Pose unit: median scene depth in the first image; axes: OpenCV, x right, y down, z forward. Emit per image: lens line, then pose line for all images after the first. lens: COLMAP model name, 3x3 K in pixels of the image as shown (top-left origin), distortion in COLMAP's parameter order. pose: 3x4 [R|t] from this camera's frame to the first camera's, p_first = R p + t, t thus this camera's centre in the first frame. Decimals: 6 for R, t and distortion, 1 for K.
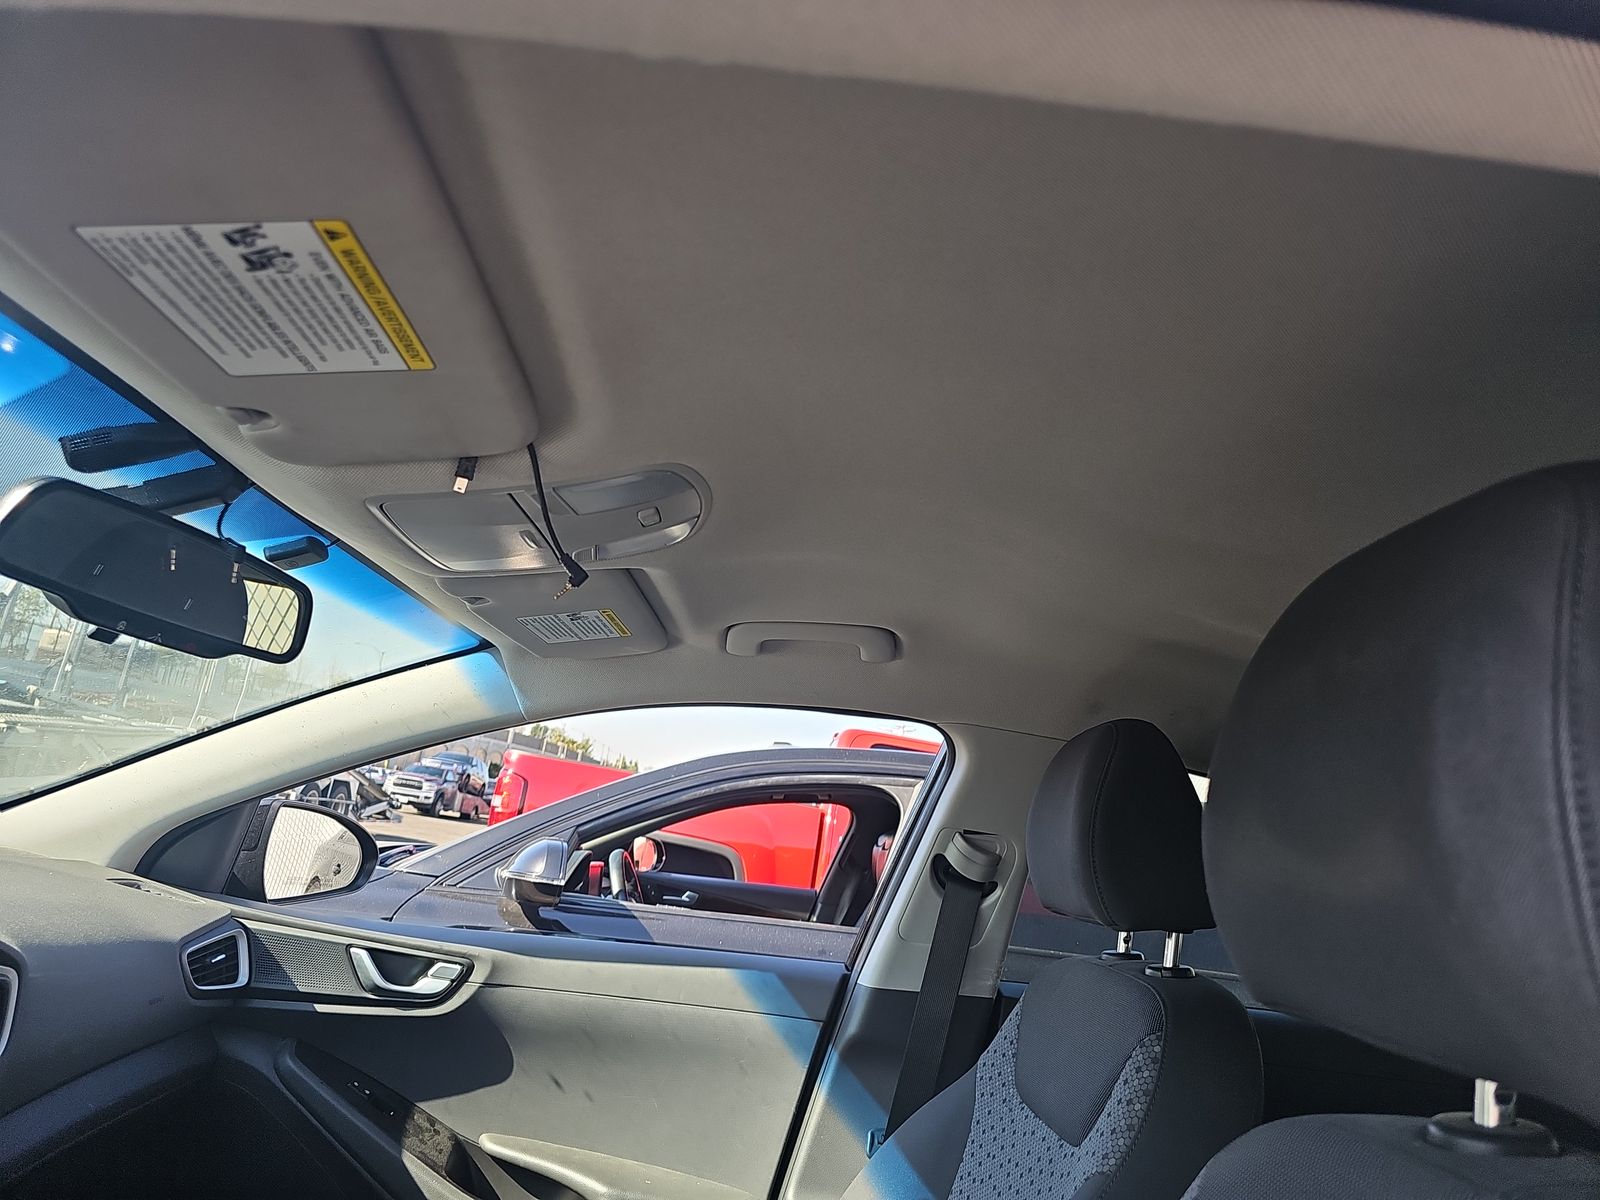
lens RADIAL K [[1081.0, 0, 801.1], [0, 1081.0, 577.1], [0, 0, 1]] dist [0.055546, -0.048455]
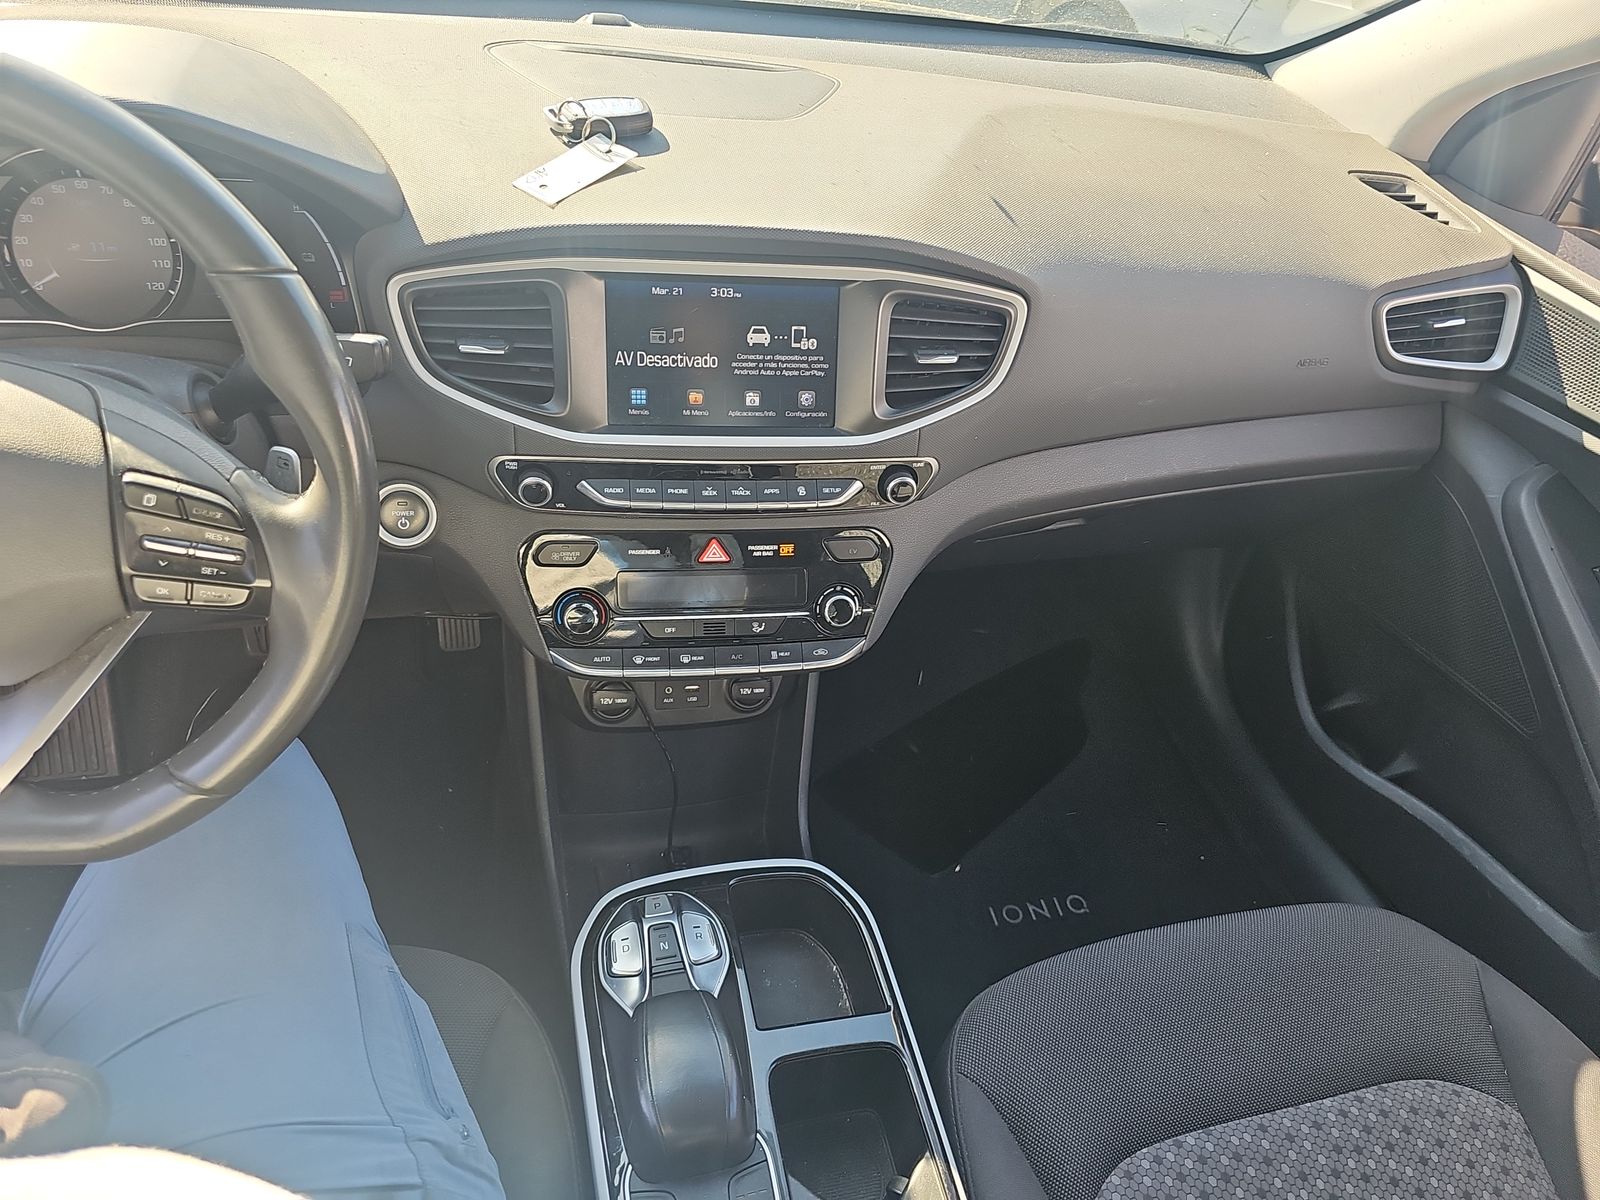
lens RADIAL K [[1081.0, 0, 801.1], [0, 1081.0, 577.1], [0, 0, 1]] dist [0.055546, -0.048455]
pose [[0.230128, 0.498045, -0.836057, 0.017803], [0.160220, 0.828002, 0.537348, 0.048156], [0.959880, -0.257612, 0.110750, 0.476935]]
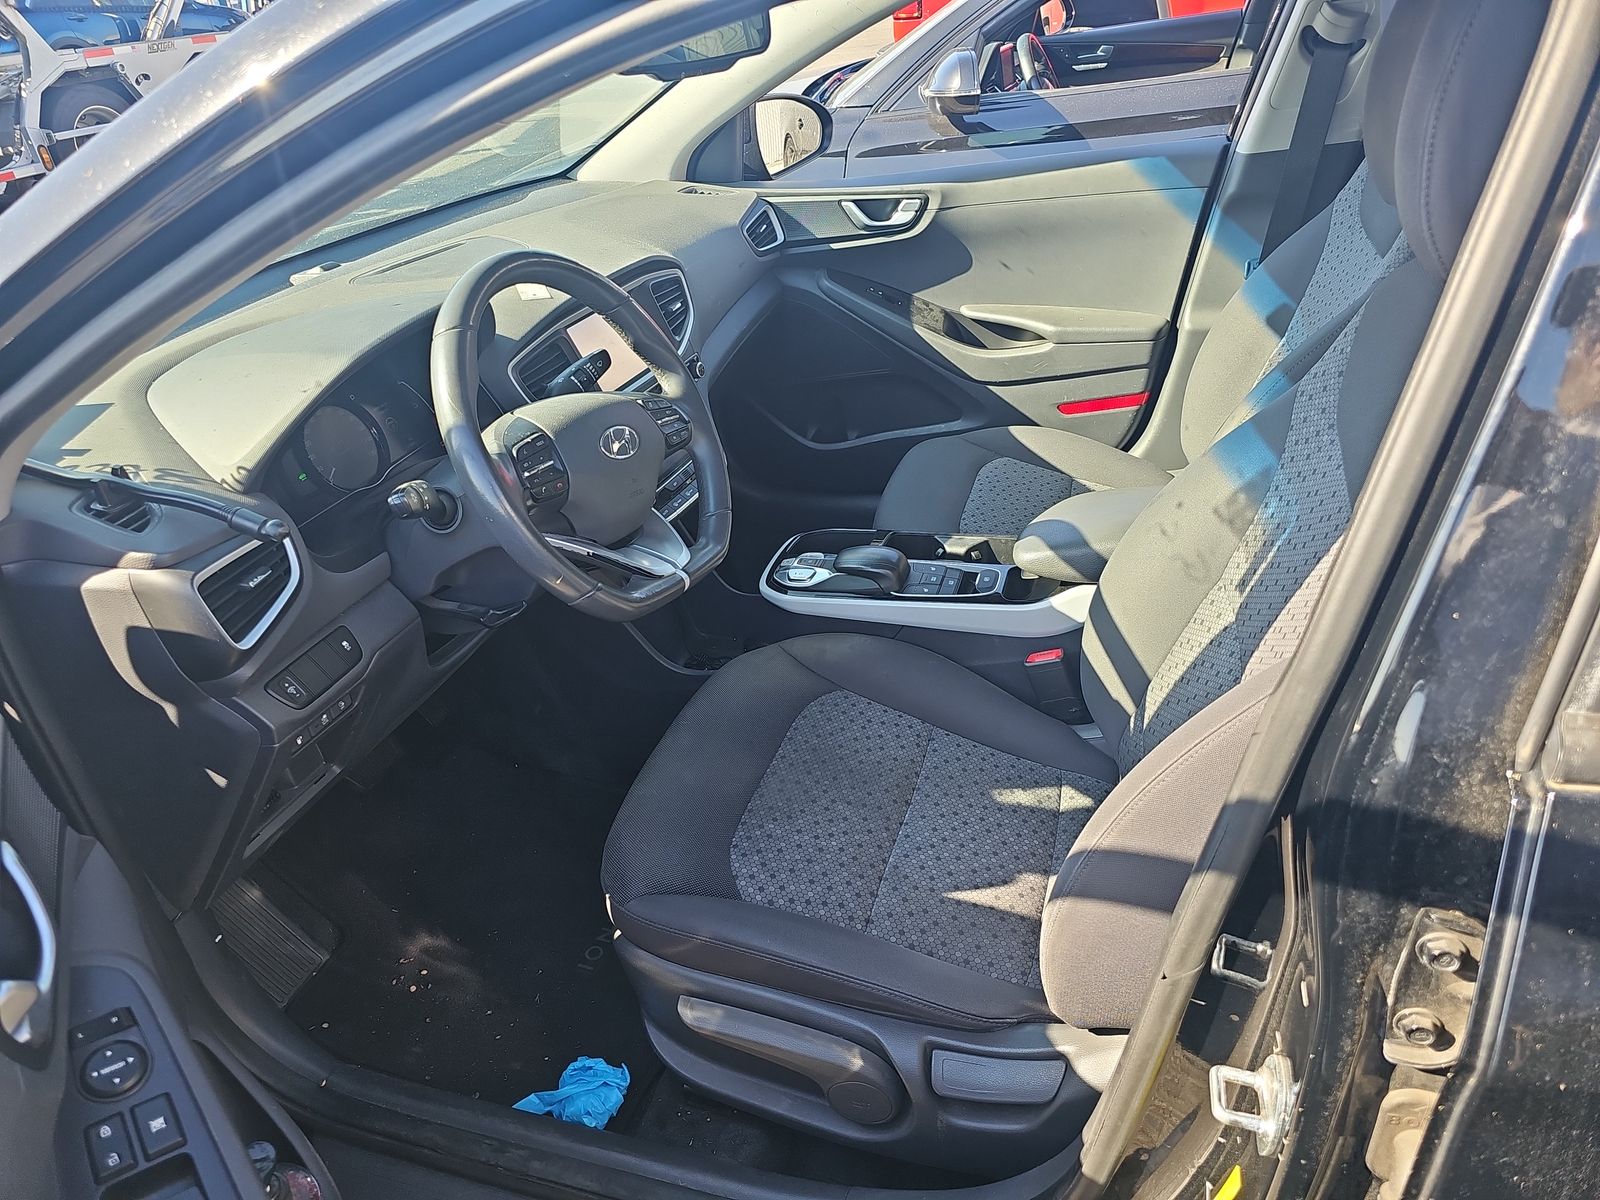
lens RADIAL K [[1076.0, 0, 787.4], [0, 1076.0, 606.3], [0, 0, 1]] dist [0.028680, -0.033029]
pose [[0.909710, -0.034673, -0.413794, 0.079366], [0.313637, 0.710457, 0.629987, -0.185922], [0.272139, -0.702886, 0.657185, -0.289960]]
